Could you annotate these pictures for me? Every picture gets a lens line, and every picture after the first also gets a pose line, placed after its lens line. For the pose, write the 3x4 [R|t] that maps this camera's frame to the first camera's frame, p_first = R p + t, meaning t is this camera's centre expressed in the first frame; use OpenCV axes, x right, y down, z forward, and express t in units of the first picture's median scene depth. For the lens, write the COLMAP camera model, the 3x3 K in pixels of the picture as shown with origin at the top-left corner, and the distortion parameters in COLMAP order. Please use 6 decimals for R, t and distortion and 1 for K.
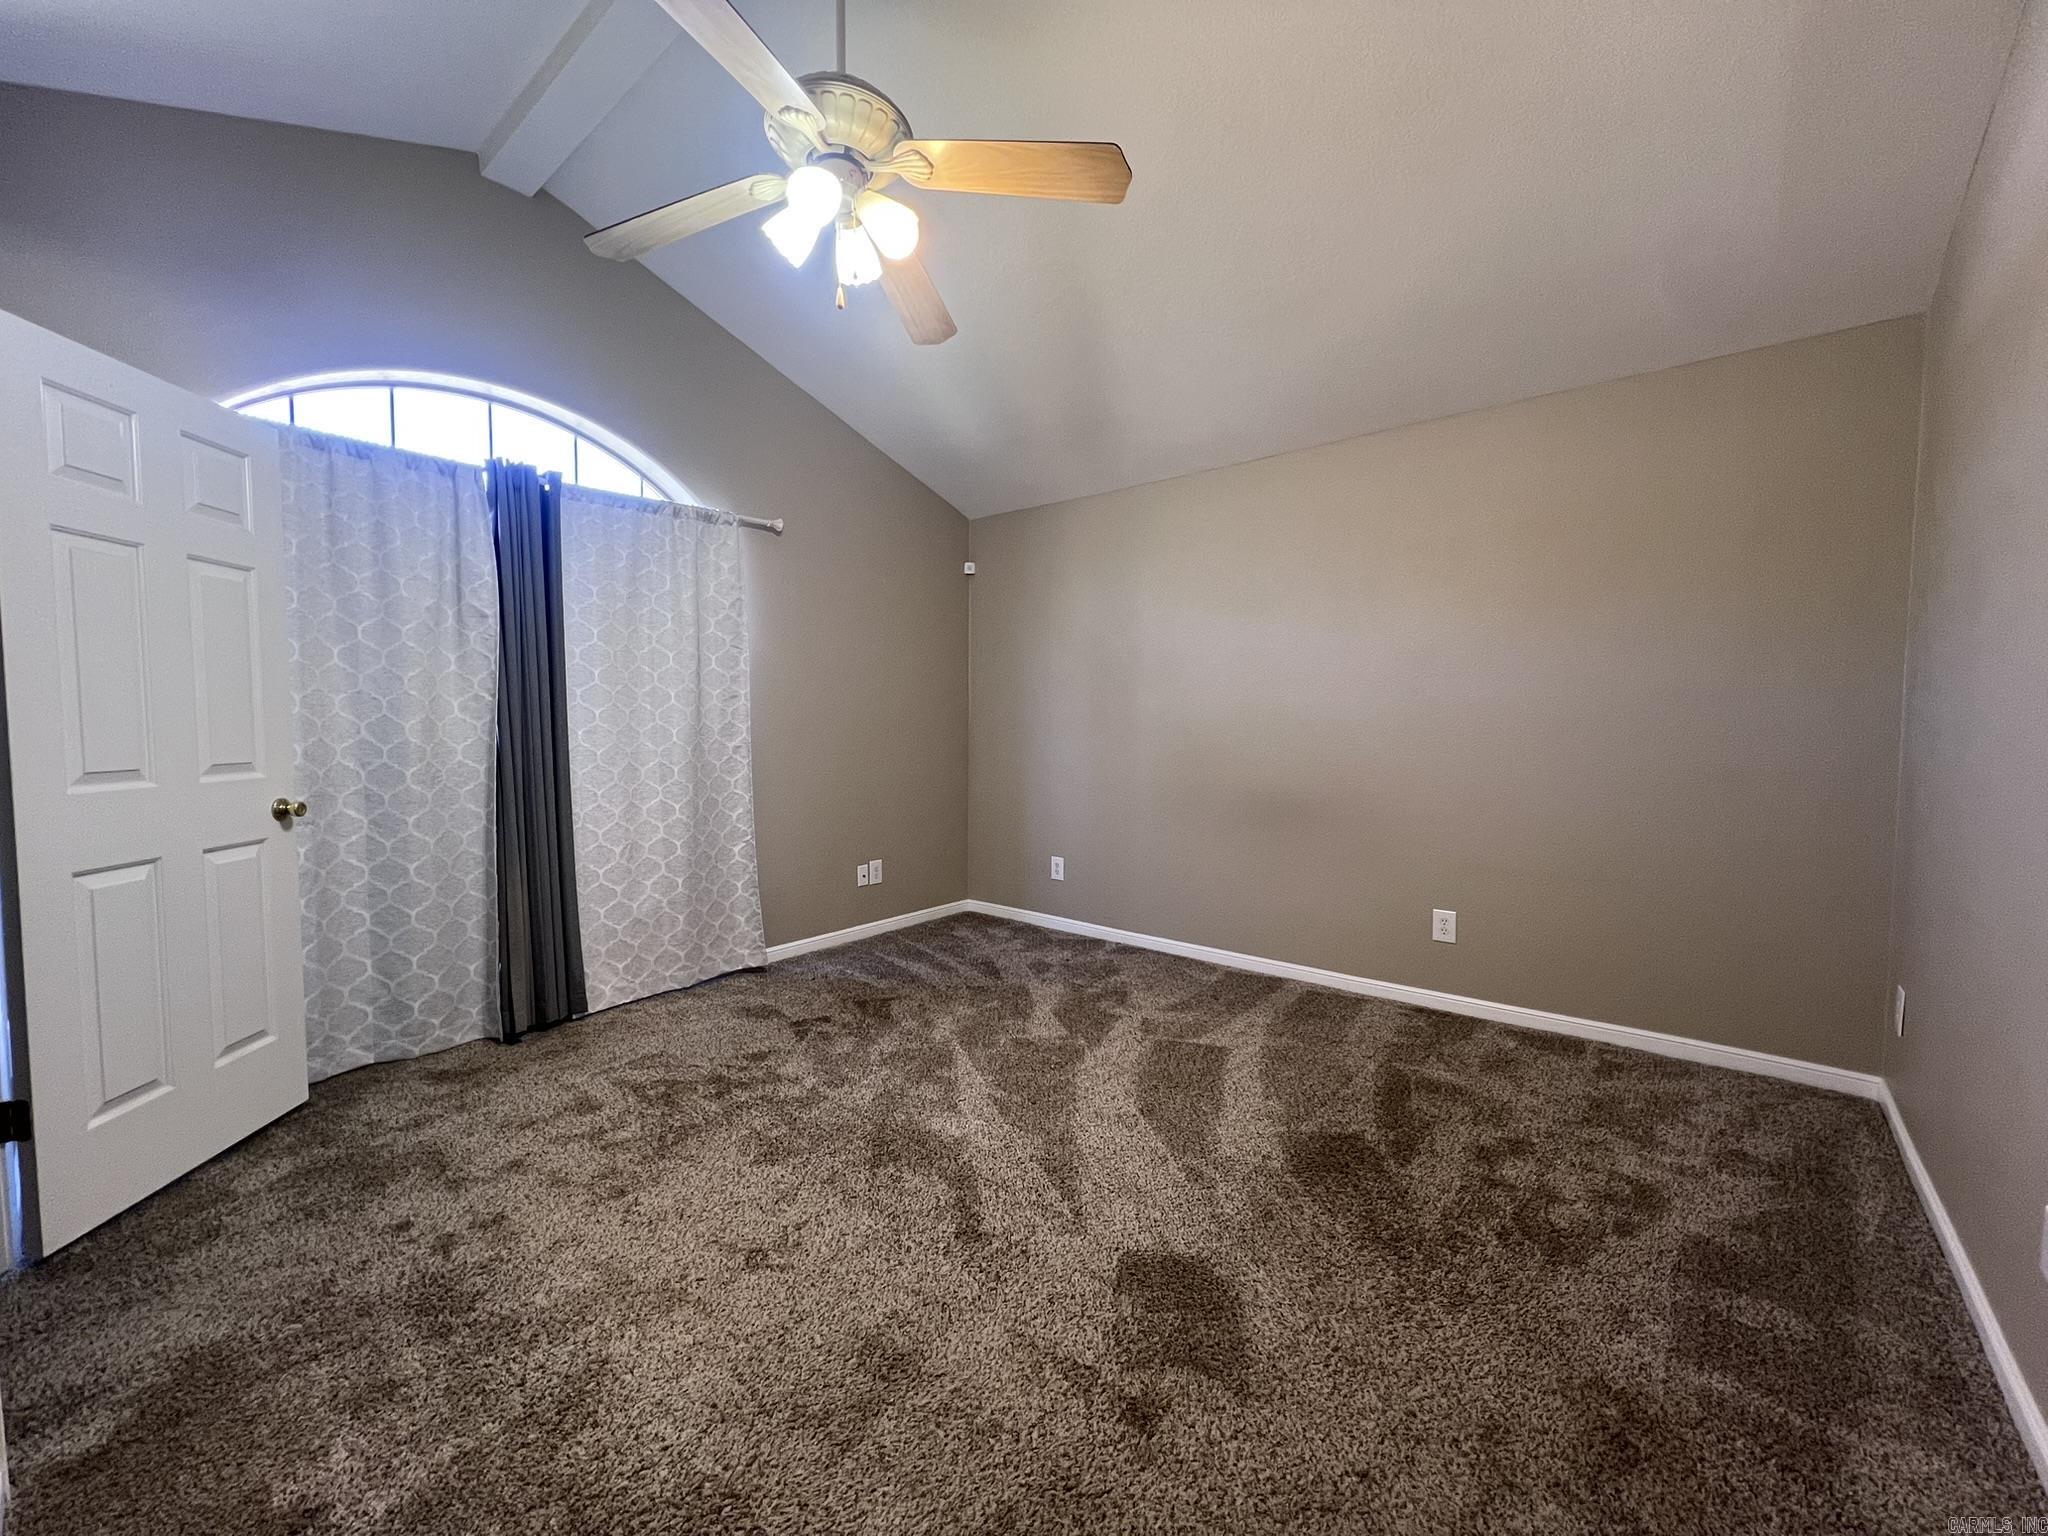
lens RADIAL K [[820.3, 0, 1017.4], [0, 820.3, 763.9], [0, 0, 1]] dist [-0.000065, -0.000143]
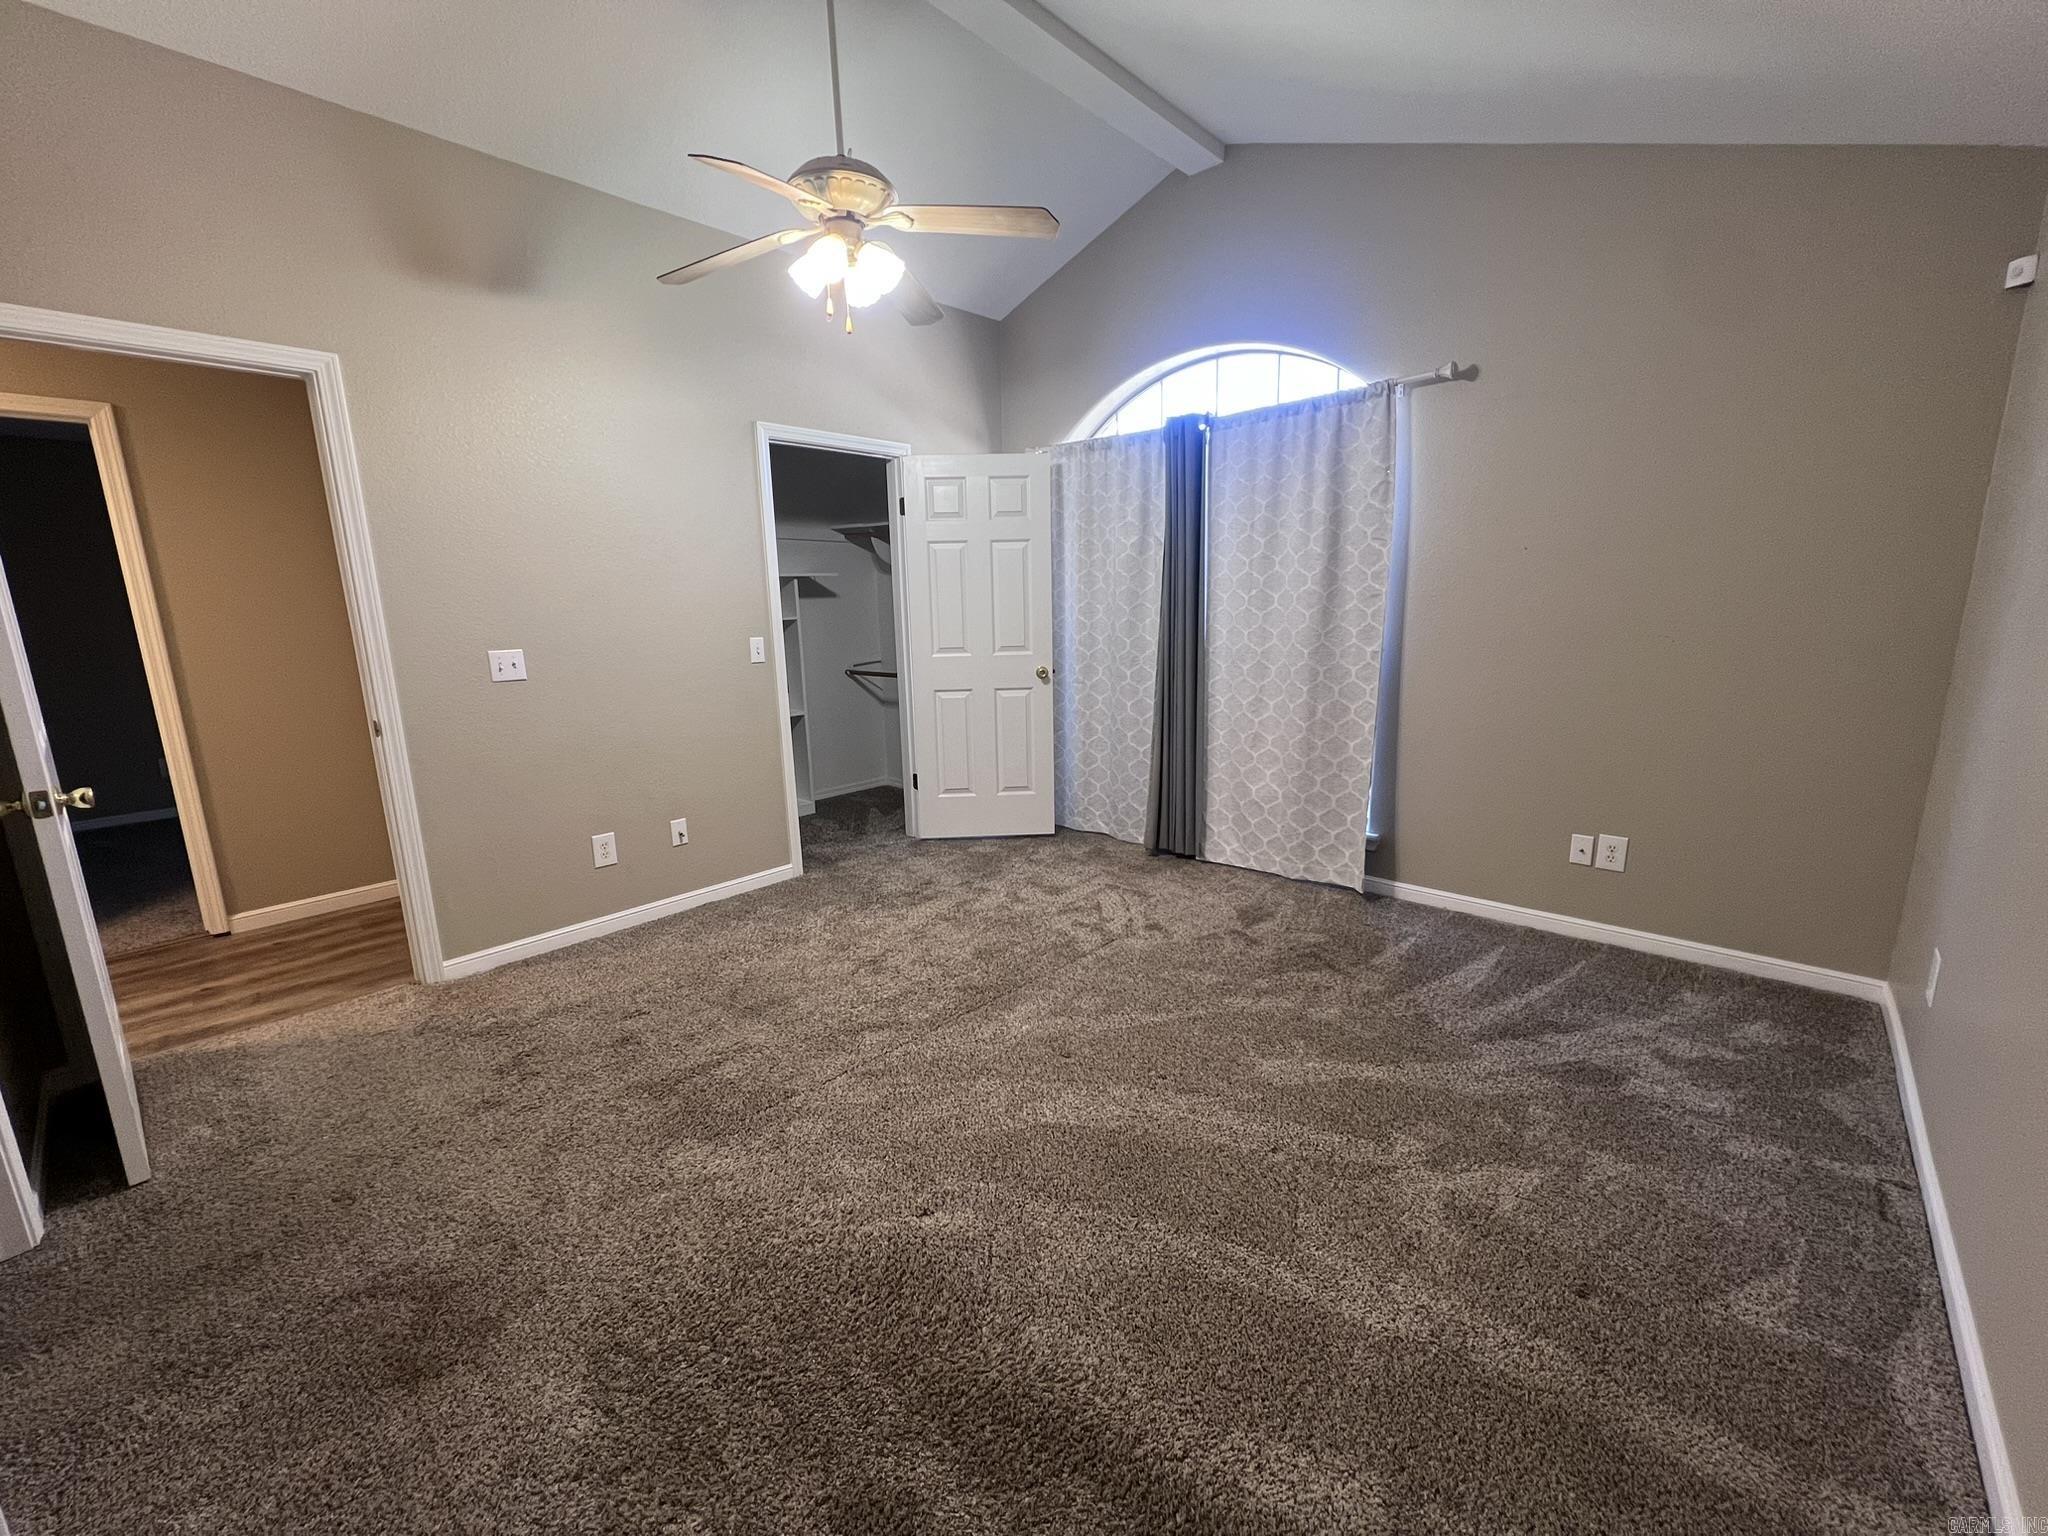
lens RADIAL K [[820.3, 0, 1017.4], [0, 820.3, 763.9], [0, 0, 1]] dist [-0.000065, -0.000143]
pose [[-0.048409, 0.194620, -0.979683, 0.773695], [-0.034348, 0.979929, 0.196366, -0.084356], [0.998237, 0.043156, -0.040753, 0.855701]]
